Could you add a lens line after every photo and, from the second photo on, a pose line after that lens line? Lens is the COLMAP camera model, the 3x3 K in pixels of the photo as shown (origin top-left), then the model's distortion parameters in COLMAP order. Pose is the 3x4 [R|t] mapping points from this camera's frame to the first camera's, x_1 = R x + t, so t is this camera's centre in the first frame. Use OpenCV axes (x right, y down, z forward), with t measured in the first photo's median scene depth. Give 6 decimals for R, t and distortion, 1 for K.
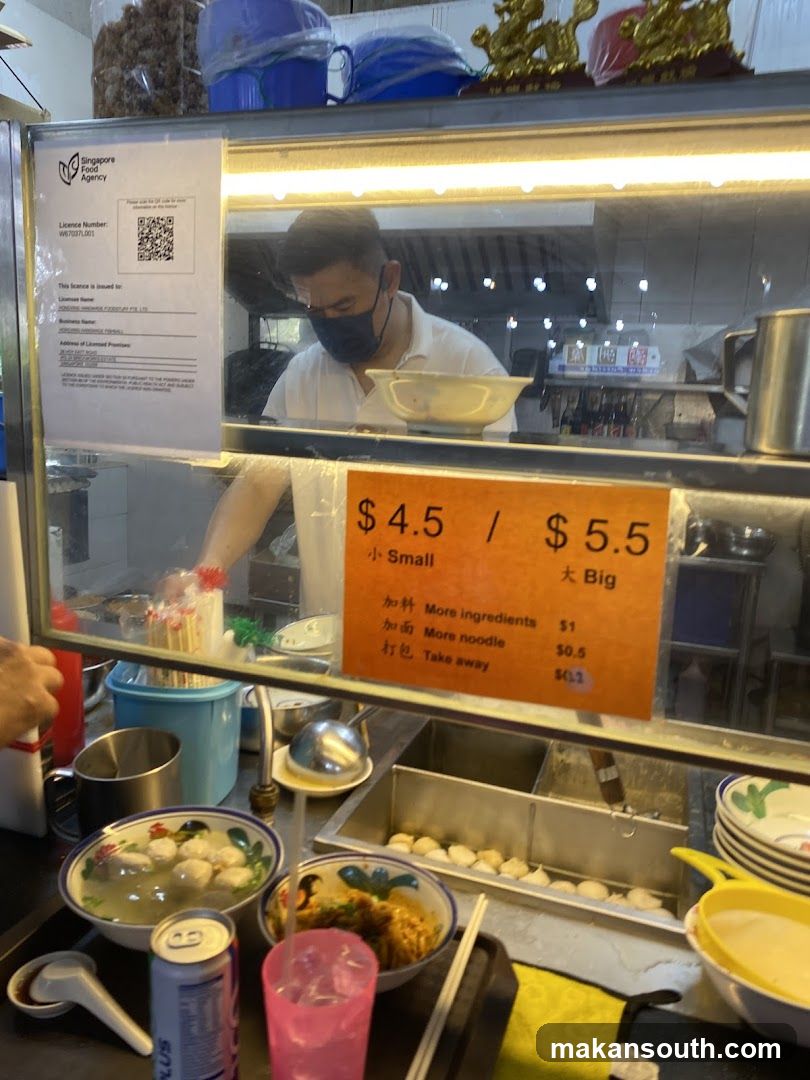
lens RADIAL K [[822.1, 0, 391.6], [0, 822.1, 539.7], [0, 0, 1]] dist [0.050158, -0.059559]
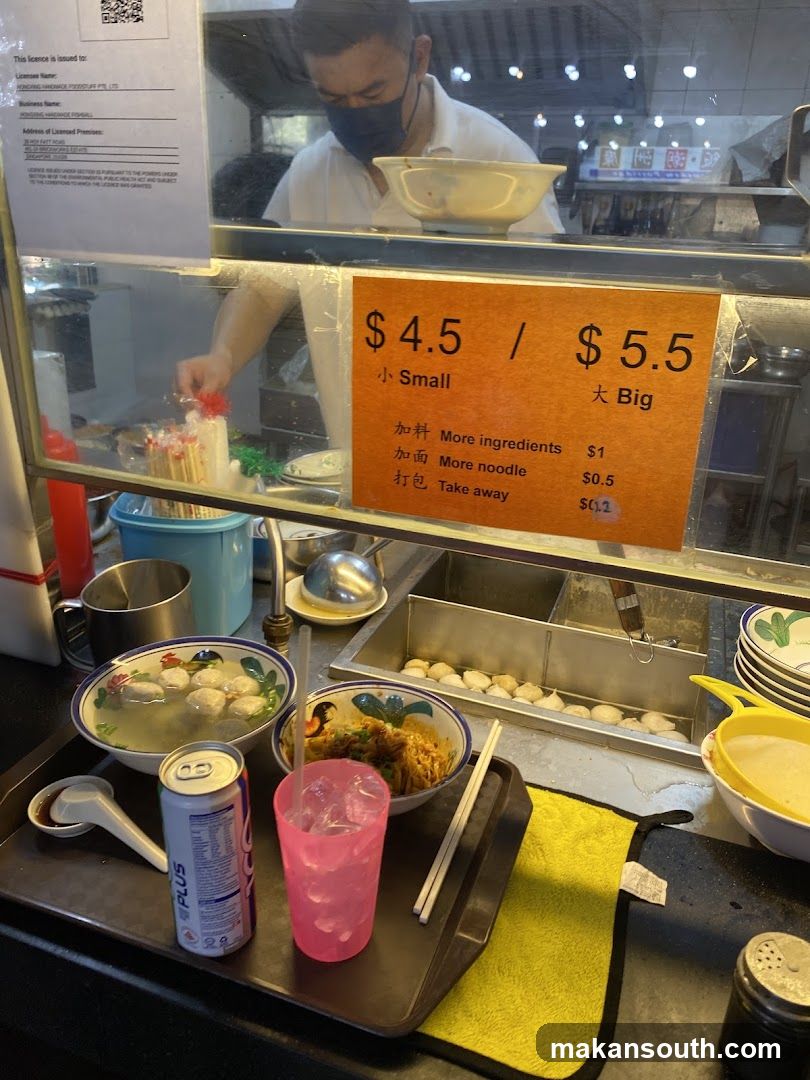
lens RADIAL K [[822.1, 0, 383.2], [0, 822.1, 534.3], [0, 0, 1]] dist [0.050158, -0.059559]
pose [[0.999460, -0.004030, -0.032609, 0.006057], [0.010443, 0.979952, 0.198961, 0.008728], [0.031153, -0.199194, 0.979465, 0.069196]]
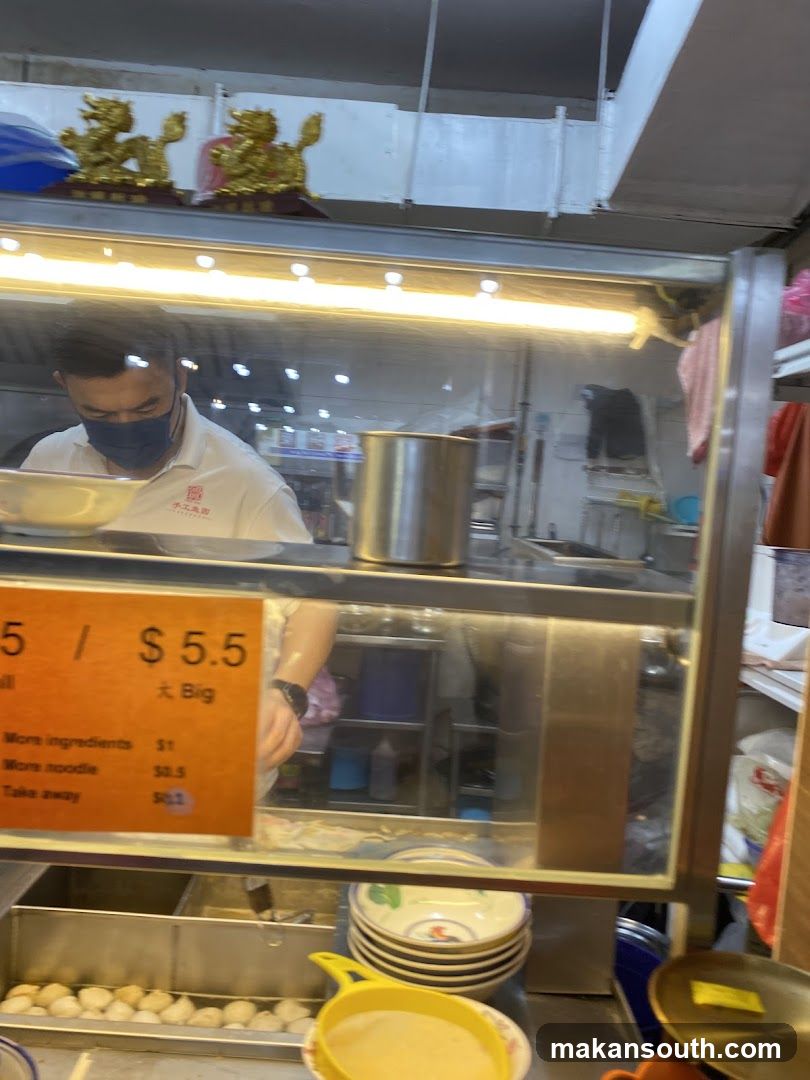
lens RADIAL K [[822.1, 0, 408.0], [0, 822.1, 540.0], [0, 0, 1]] dist [0.050158, -0.059559]
pose [[0.936654, 0.004717, 0.350225, 0.125700], [0.028331, 0.995613, -0.089176, -0.033129], [-0.349109, 0.093450, 0.932411, -0.004141]]
